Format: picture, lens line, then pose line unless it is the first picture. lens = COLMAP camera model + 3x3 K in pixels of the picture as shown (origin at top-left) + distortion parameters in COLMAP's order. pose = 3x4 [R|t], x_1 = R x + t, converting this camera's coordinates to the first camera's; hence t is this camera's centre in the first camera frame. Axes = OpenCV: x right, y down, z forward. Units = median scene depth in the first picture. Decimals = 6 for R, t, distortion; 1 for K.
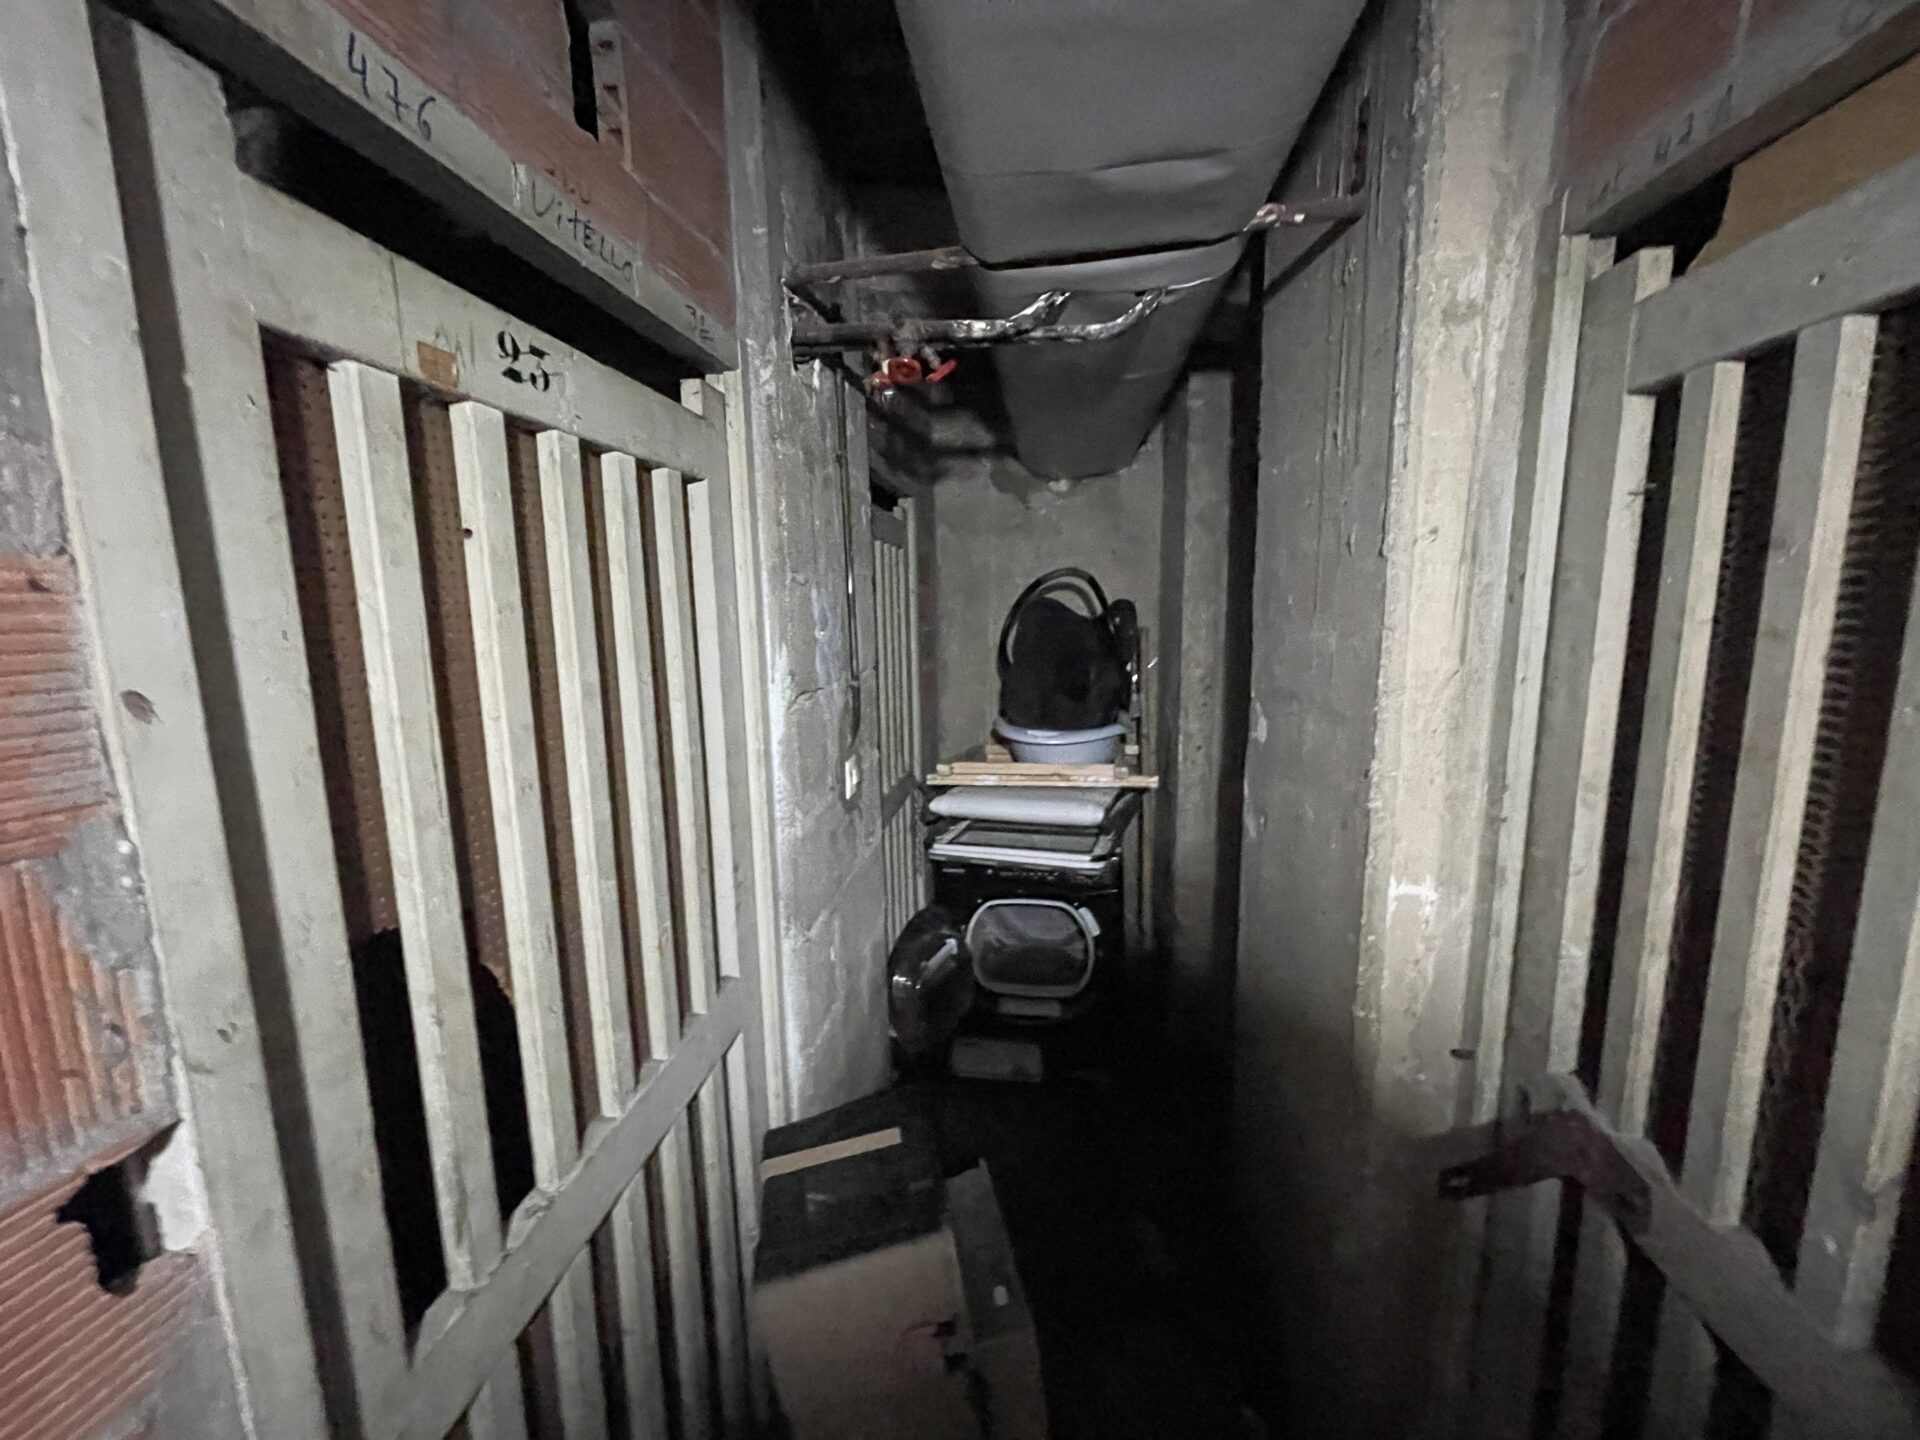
lens RADIAL K [[768.6, 0, 948.6], [0, 768.6, 716.8], [0, 0, 1]] dist [-0.003290, -0.000270]
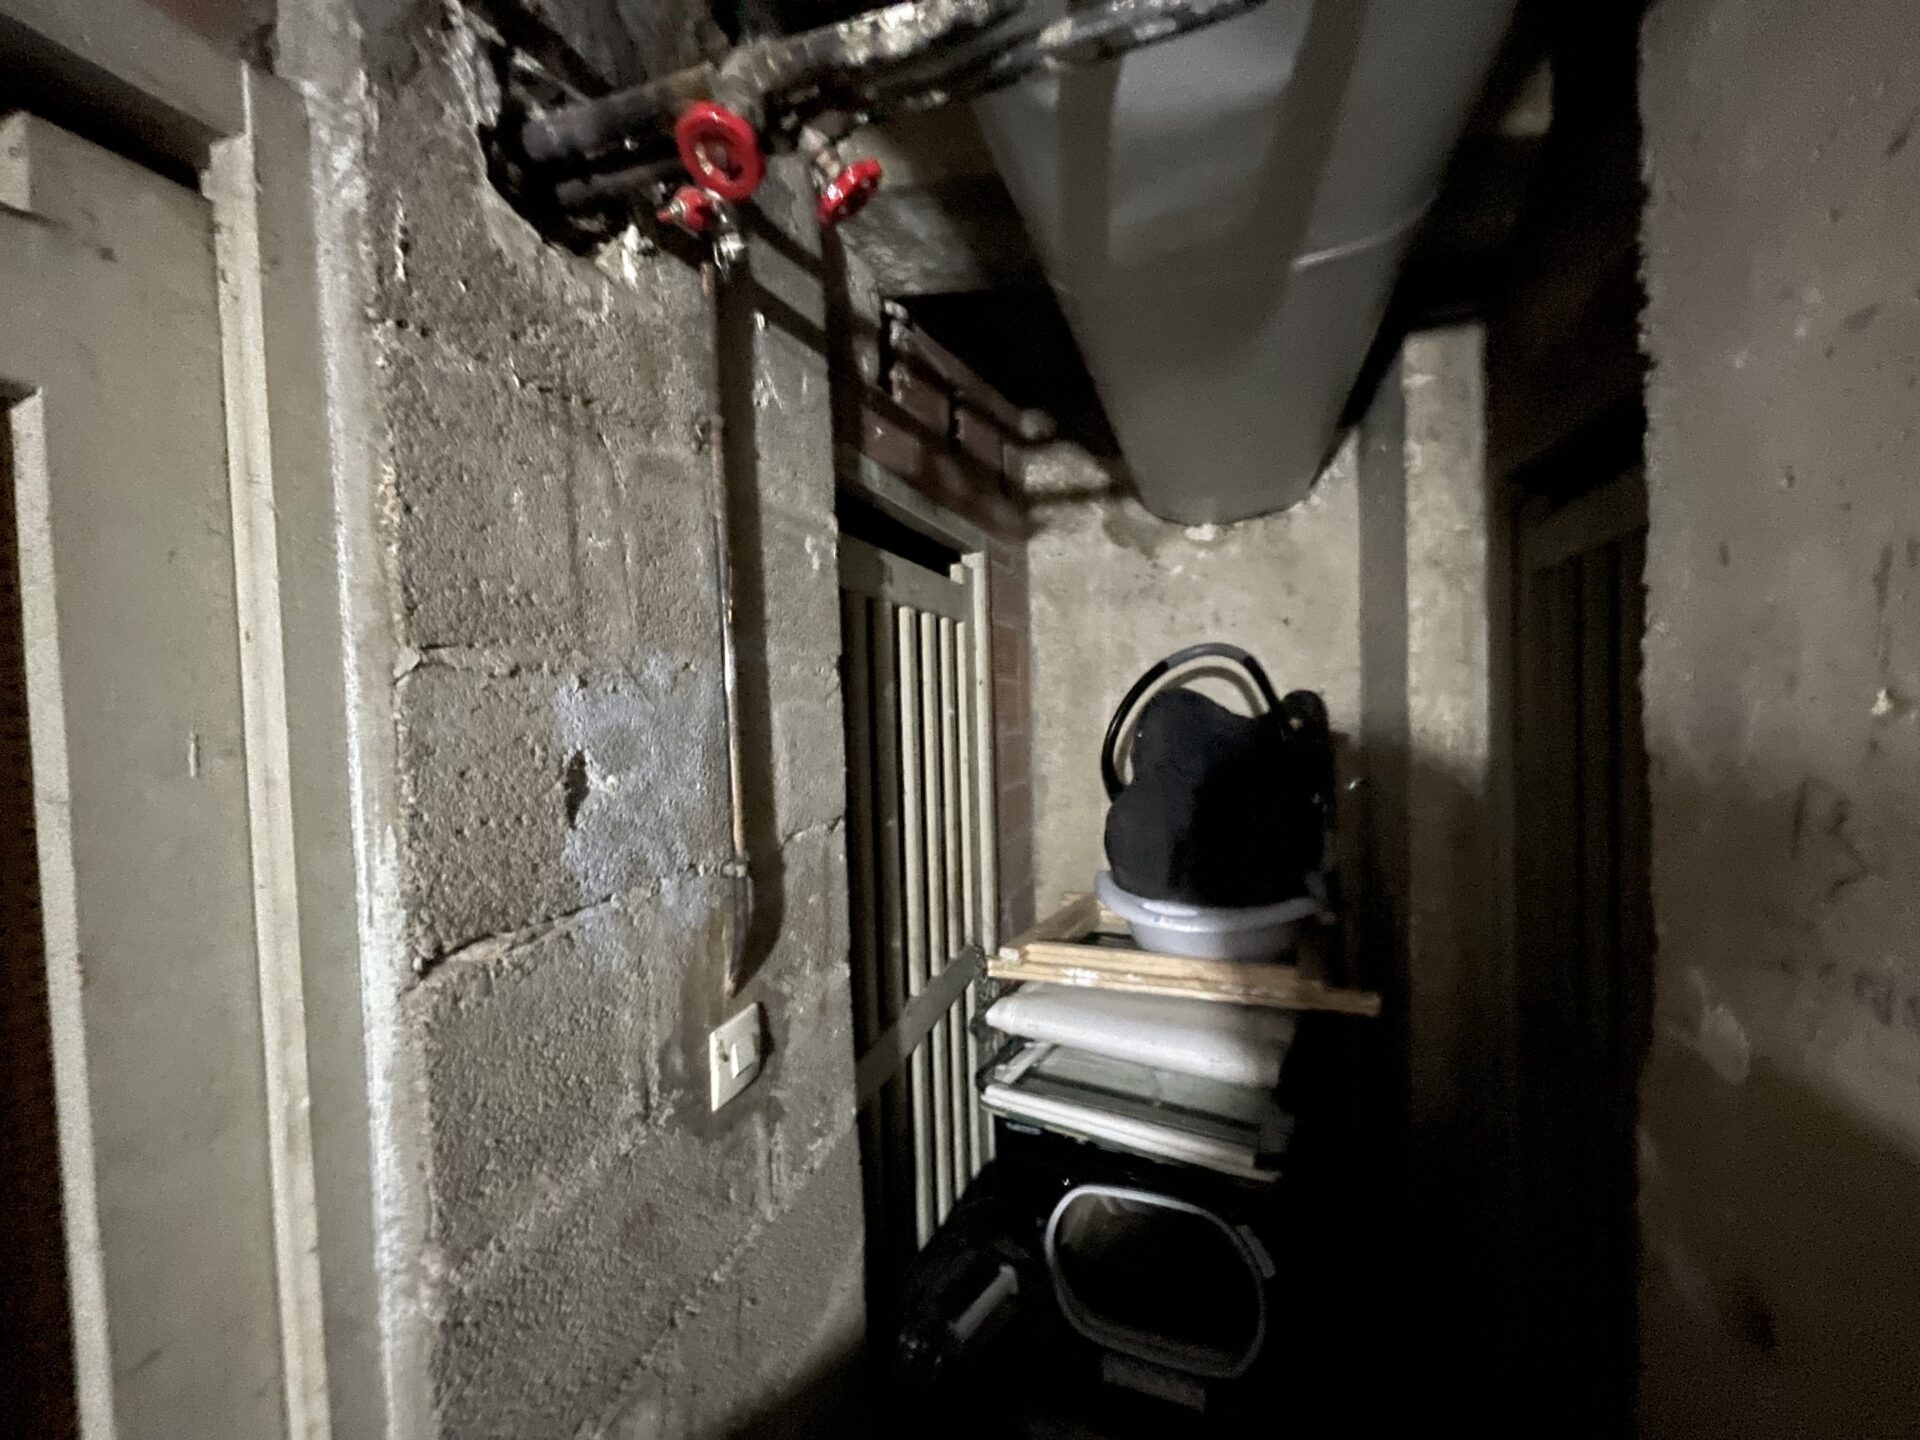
lens RADIAL K [[768.6, 0, 948.6], [0, 768.6, 716.8], [0, 0, 1]] dist [-0.003290, -0.000270]
pose [[0.978862, -0.001974, -0.204512, 0.073580], [-0.021298, 0.993533, -0.111532, -0.057624], [0.203409, 0.113530, 0.972489, 0.341219]]
